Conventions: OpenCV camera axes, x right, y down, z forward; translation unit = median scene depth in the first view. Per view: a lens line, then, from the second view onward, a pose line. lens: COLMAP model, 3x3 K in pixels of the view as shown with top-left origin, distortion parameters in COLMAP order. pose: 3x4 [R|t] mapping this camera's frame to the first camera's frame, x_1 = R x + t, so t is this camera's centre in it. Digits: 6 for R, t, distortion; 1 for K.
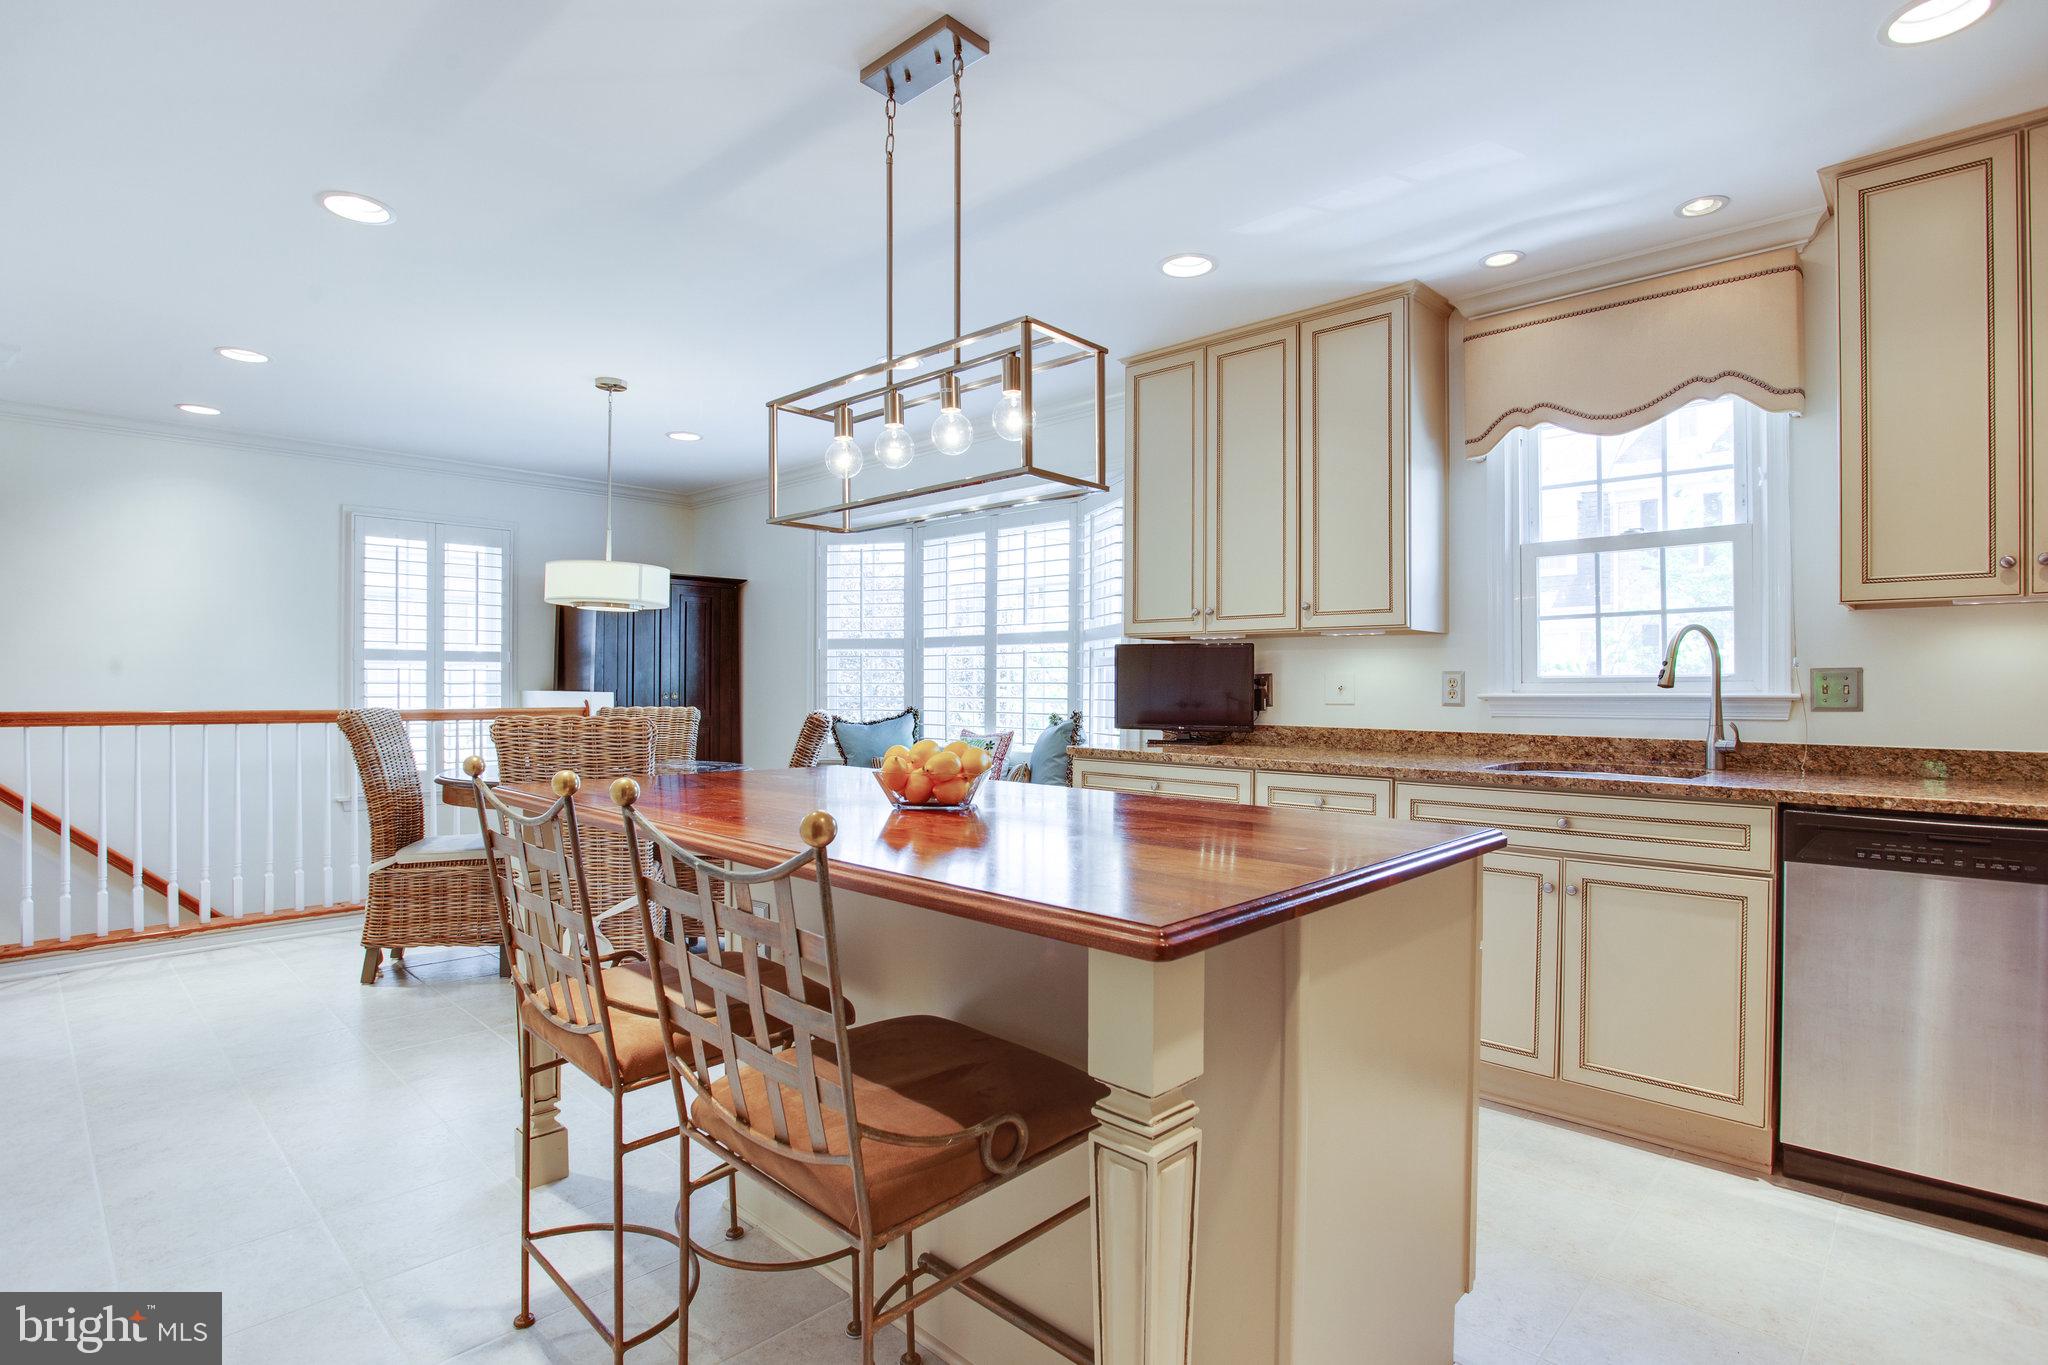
lens RADIAL K [[1015.5, 0, 1030.3], [0, 1015.5, 661.3], [0, 0, 1]] dist [-0.003527, 0.000308]
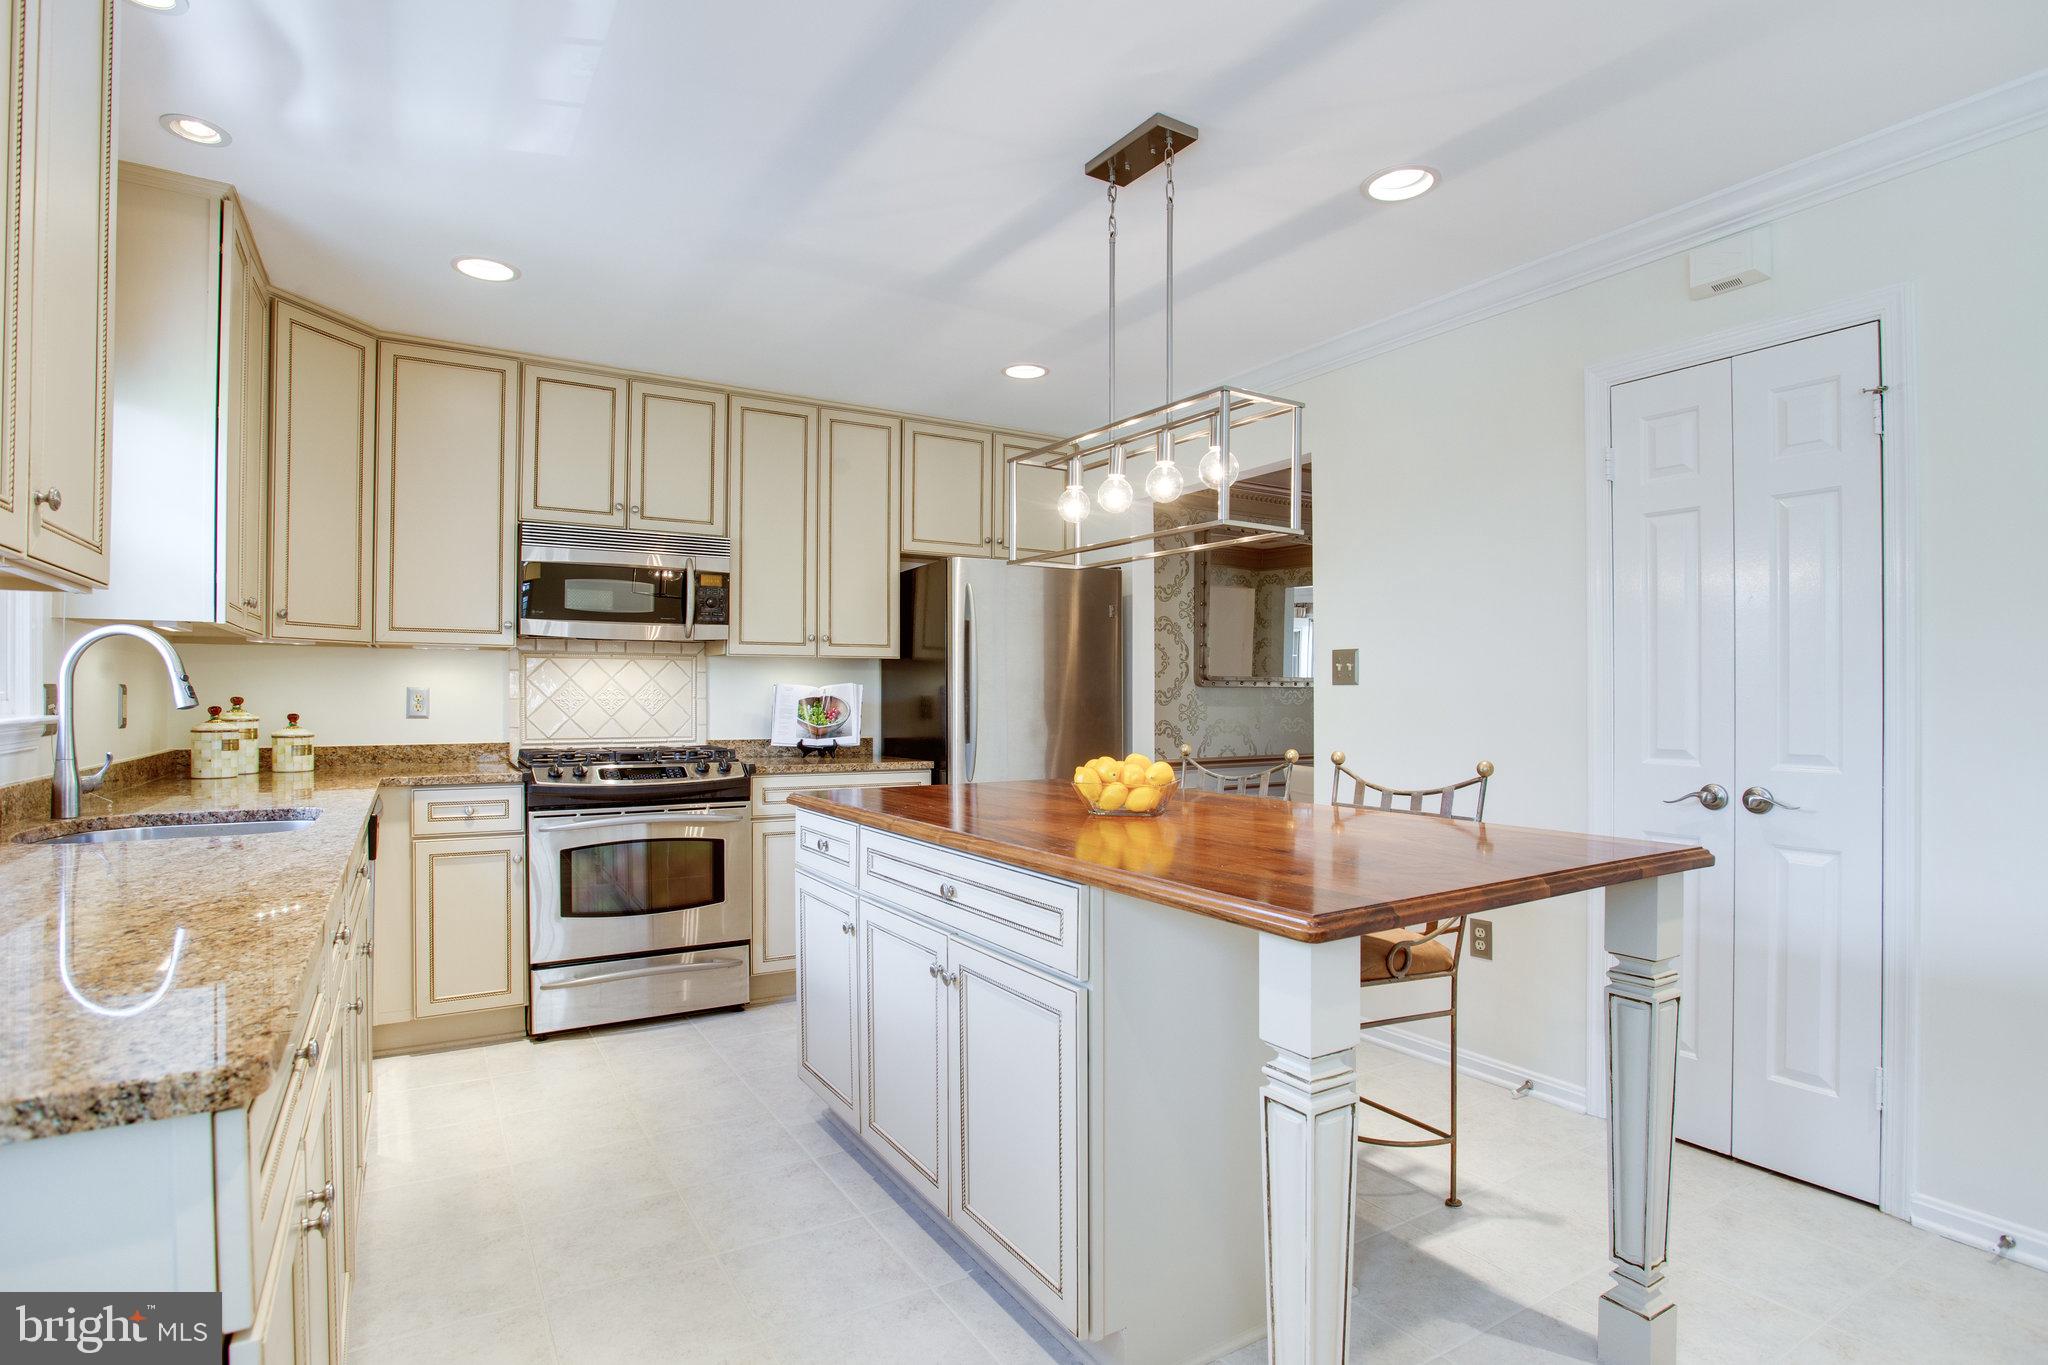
lens RADIAL K [[1036.4, 0, 1024.0], [0, 1036.4, 682.5], [0, 0, 1]] dist [-0.061431, 0.000154]
pose [[-0.955881, -0.000889, 0.293754, -0.193335], [-0.011269, 0.999370, -0.033645, 0.019456], [-0.293539, -0.035471, -0.955289, 1.281278]]
